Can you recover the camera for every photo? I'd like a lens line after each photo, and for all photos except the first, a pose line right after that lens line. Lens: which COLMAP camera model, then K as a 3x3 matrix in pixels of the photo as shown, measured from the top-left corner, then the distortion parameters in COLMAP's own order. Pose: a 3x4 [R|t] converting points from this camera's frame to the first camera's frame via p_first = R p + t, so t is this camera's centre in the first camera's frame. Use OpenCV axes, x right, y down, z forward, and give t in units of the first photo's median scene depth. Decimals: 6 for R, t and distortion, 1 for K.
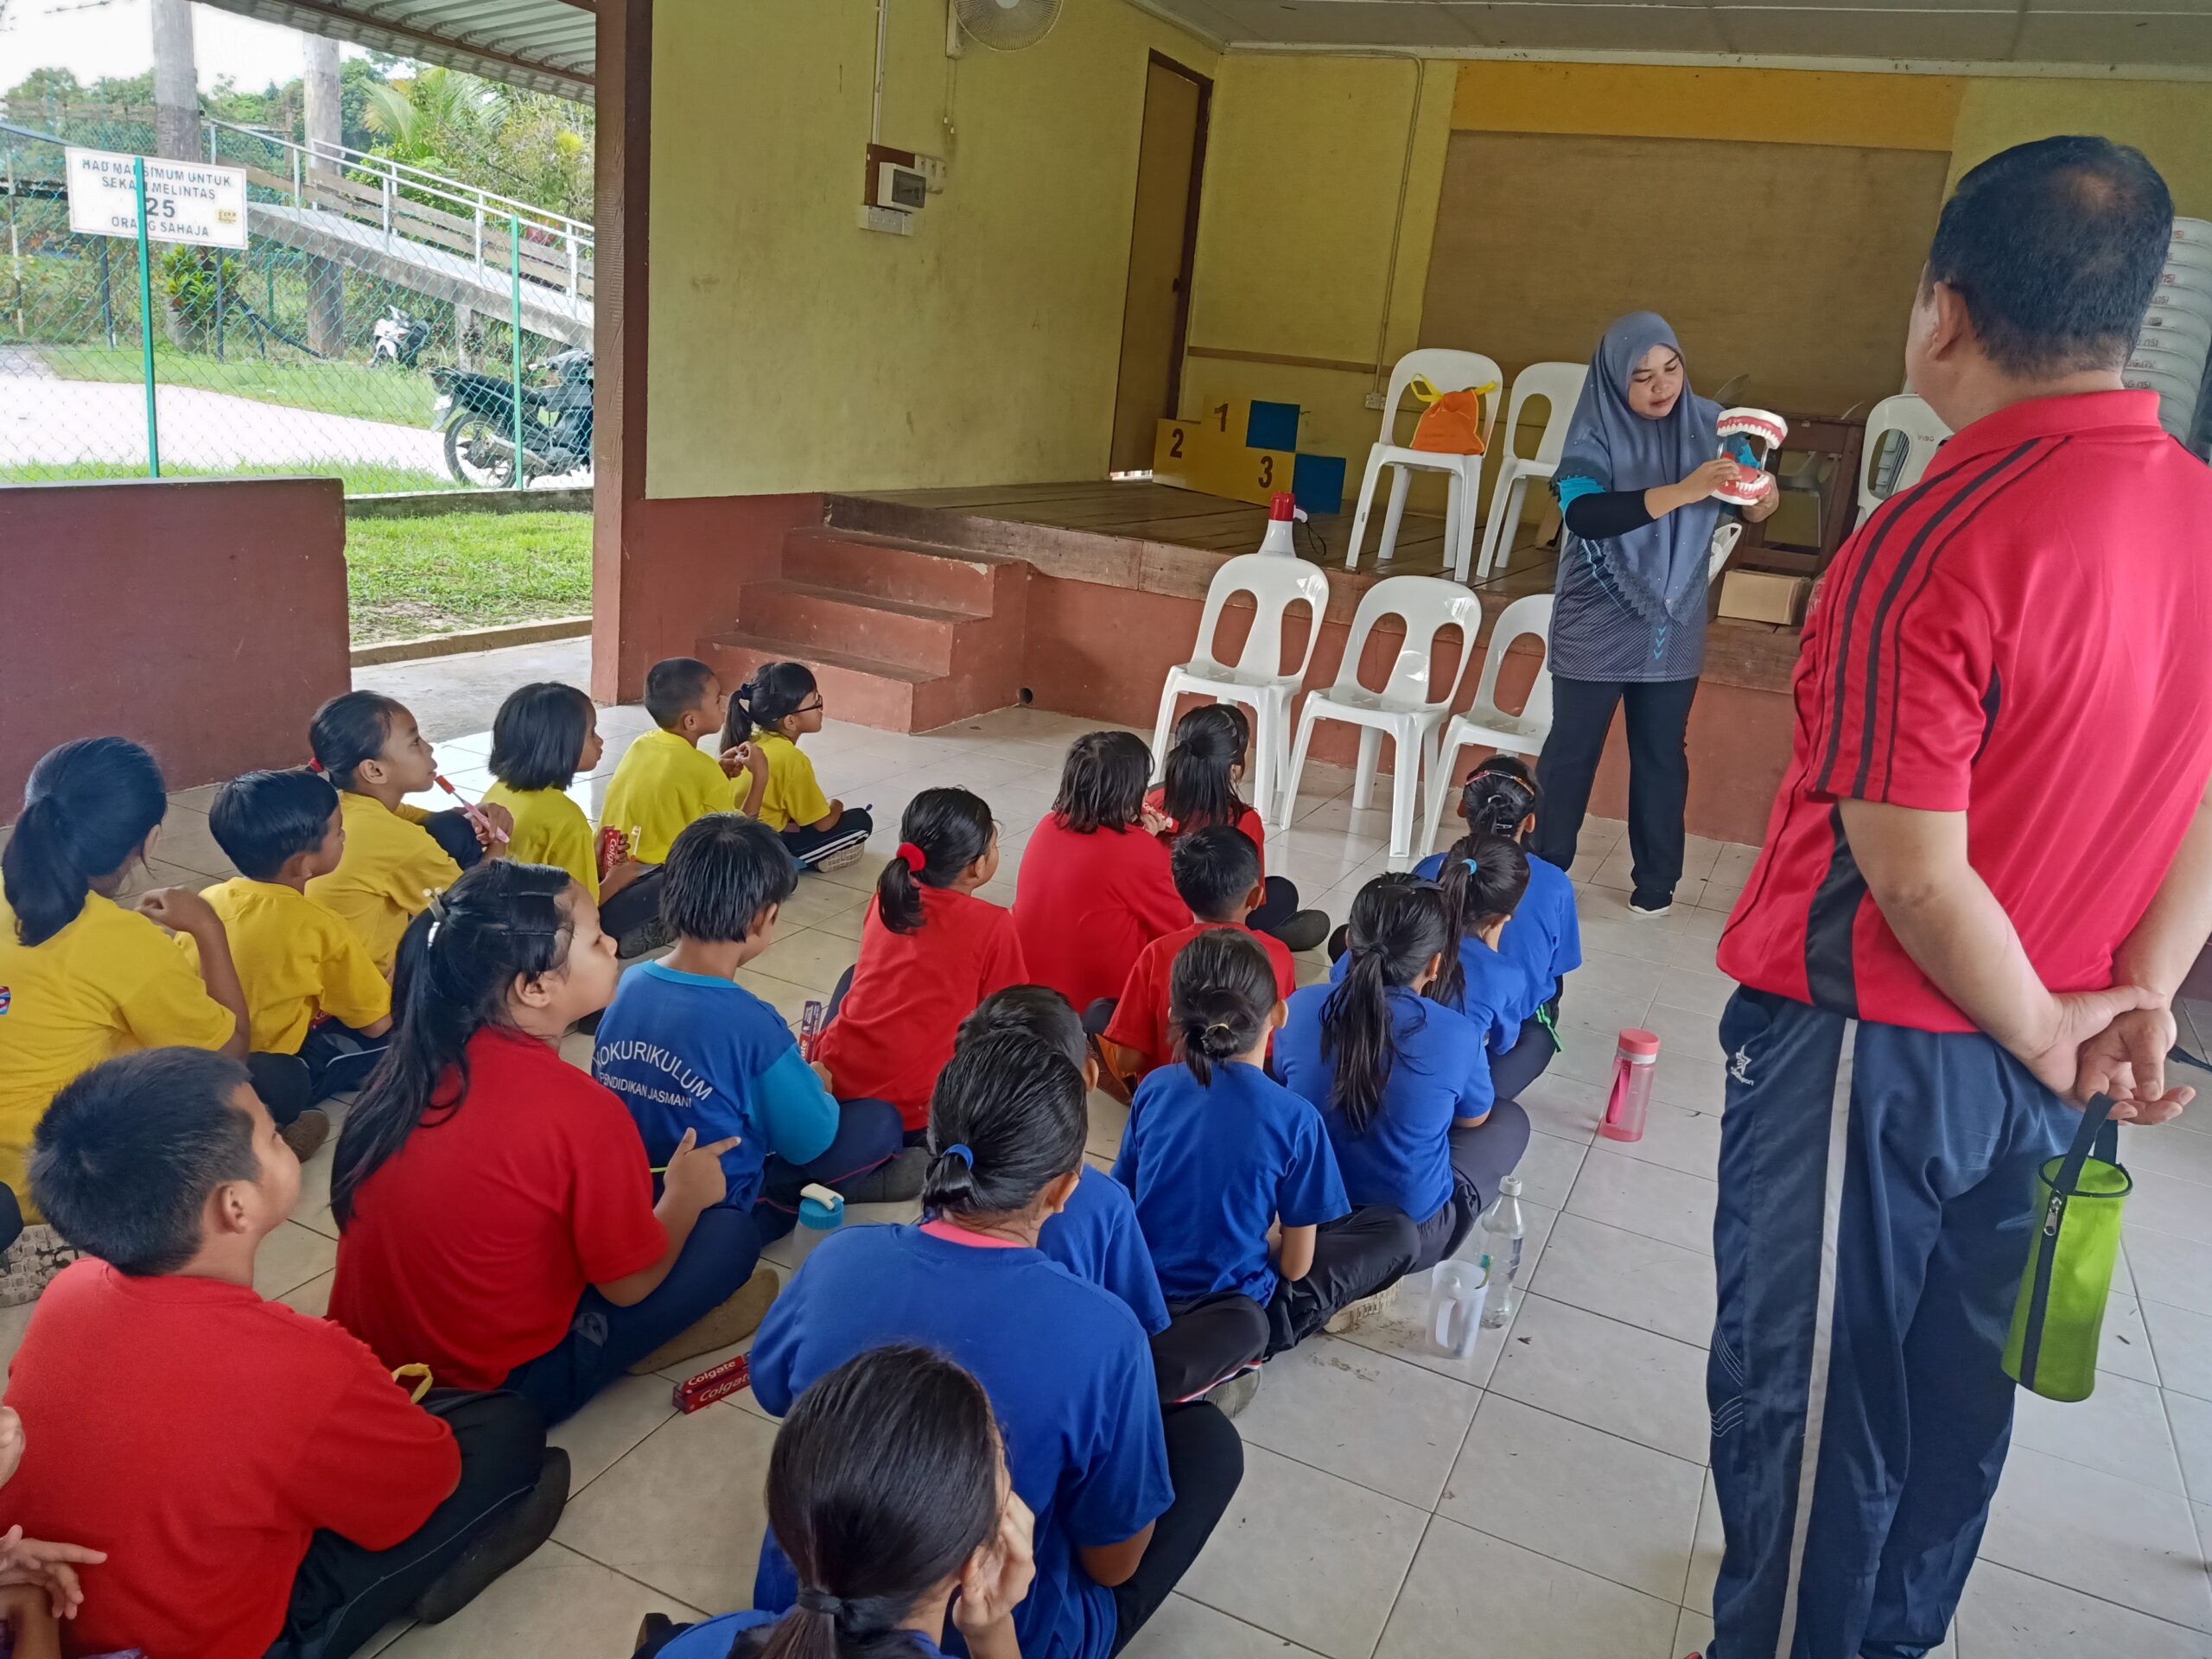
lens RADIAL K [[1645.3, 0, 1101.0], [0, 1645.3, 818.1], [0, 0, 1]] dist [0.074415, -0.096865]
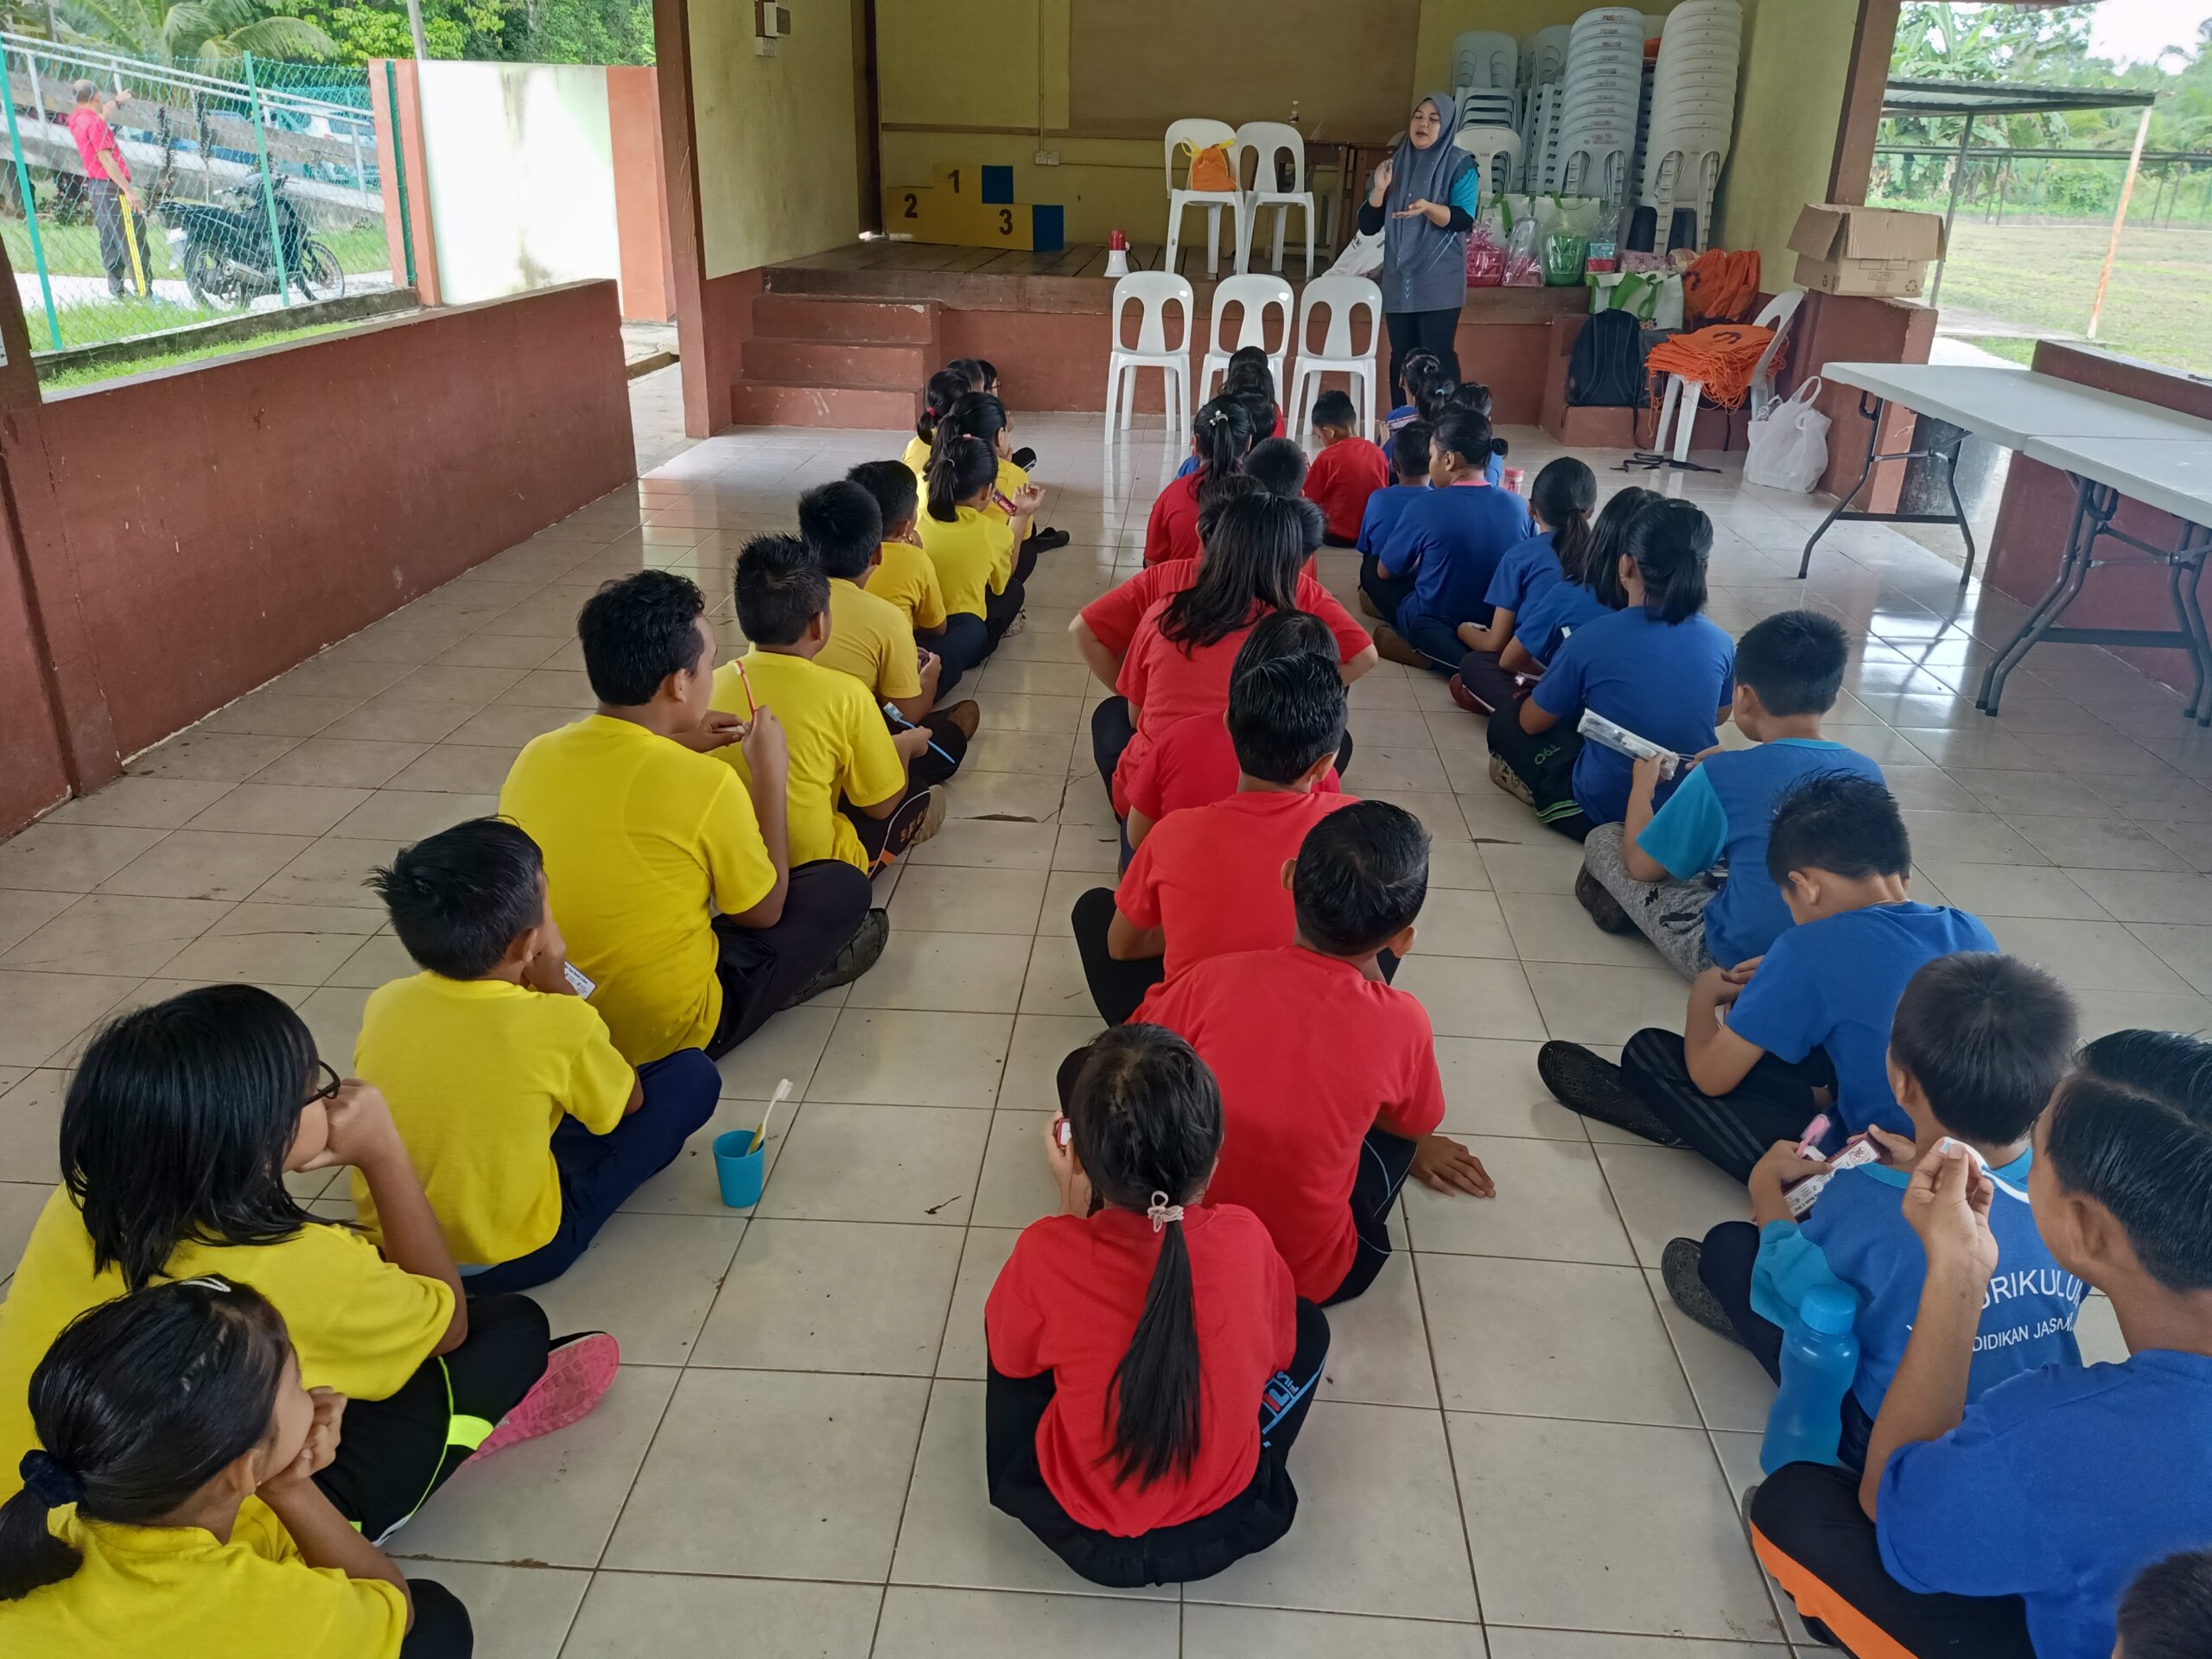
lens RADIAL K [[1645.3, 0, 1113.1], [0, 1645.3, 828.5], [0, 0, 1]] dist [0.088324, -0.120893]
pose [[0.925987, -0.215210, 0.310213, -0.135198], [0.168655, 0.970885, 0.170113, 0.020065], [-0.337791, -0.105203, 0.935323, -0.129408]]
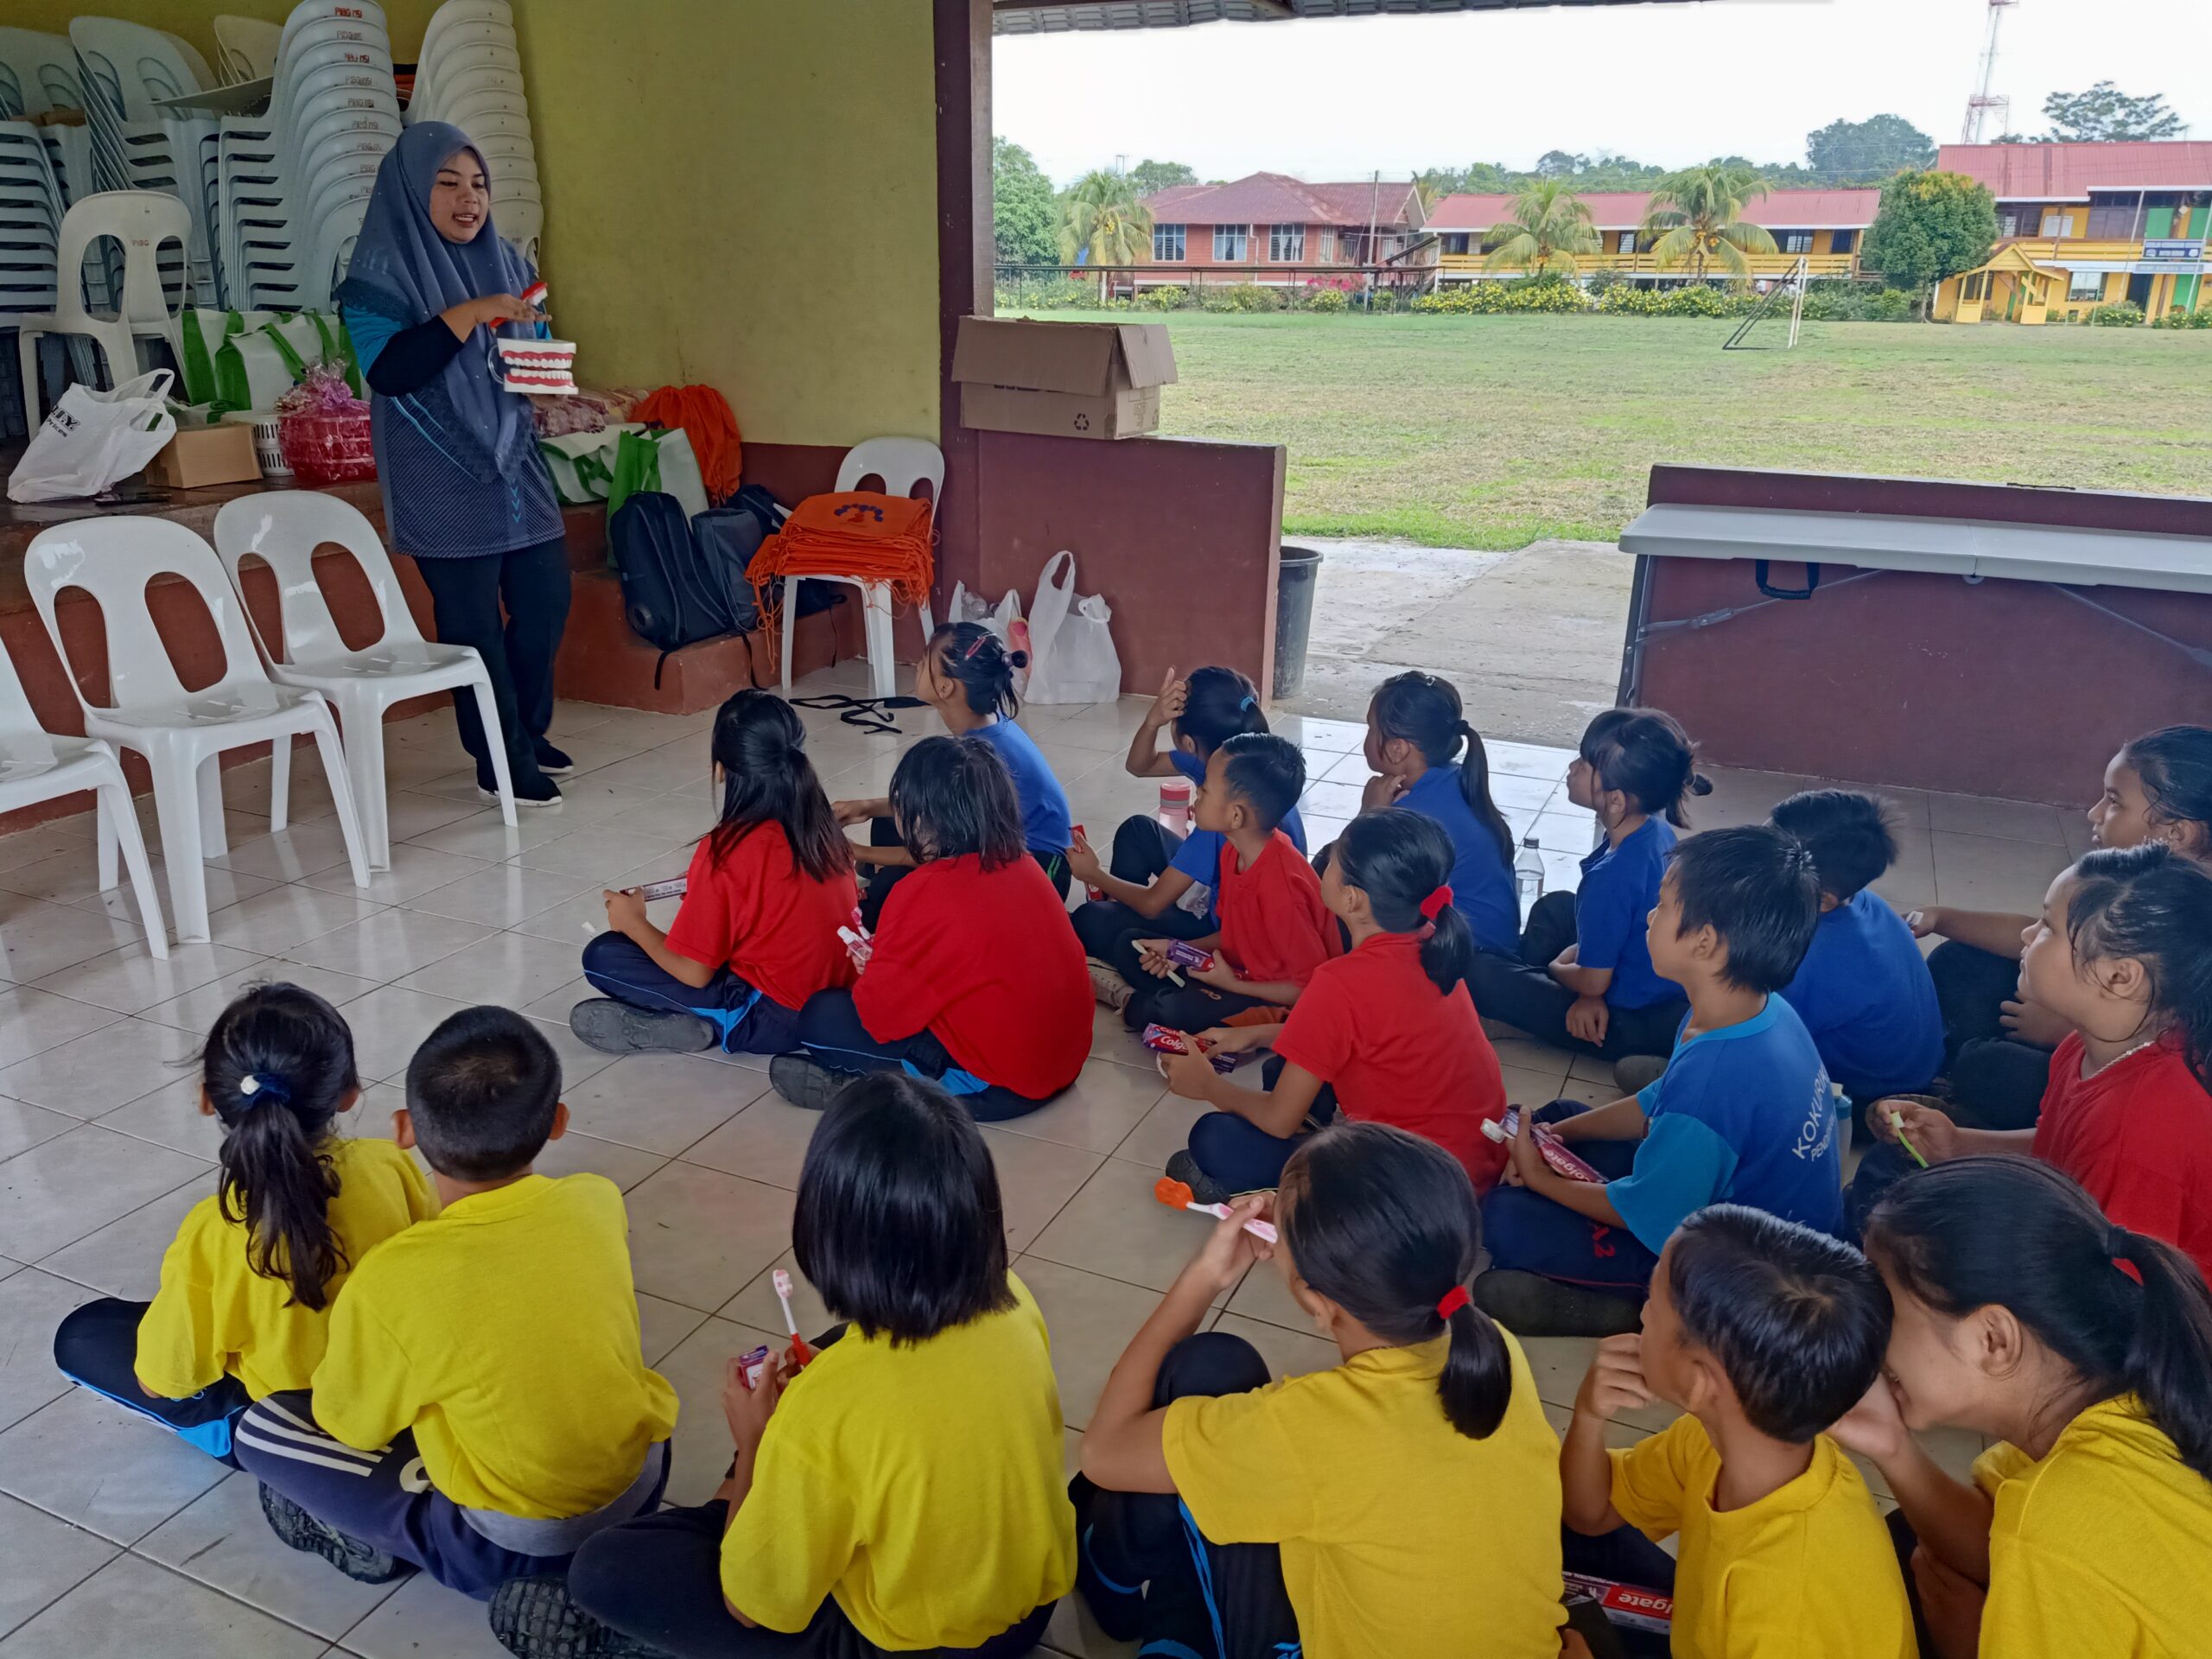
lens RADIAL K [[1645.3, 0, 1089.7], [0, 1645.3, 832.6], [0, 0, 1]] dist [0.074415, -0.096865]
pose [[0.006364, -0.406923, 0.913440, -0.114142], [0.254412, 0.884060, 0.392062, -0.047870], [-0.967075, 0.229895, 0.109152, 0.141552]]
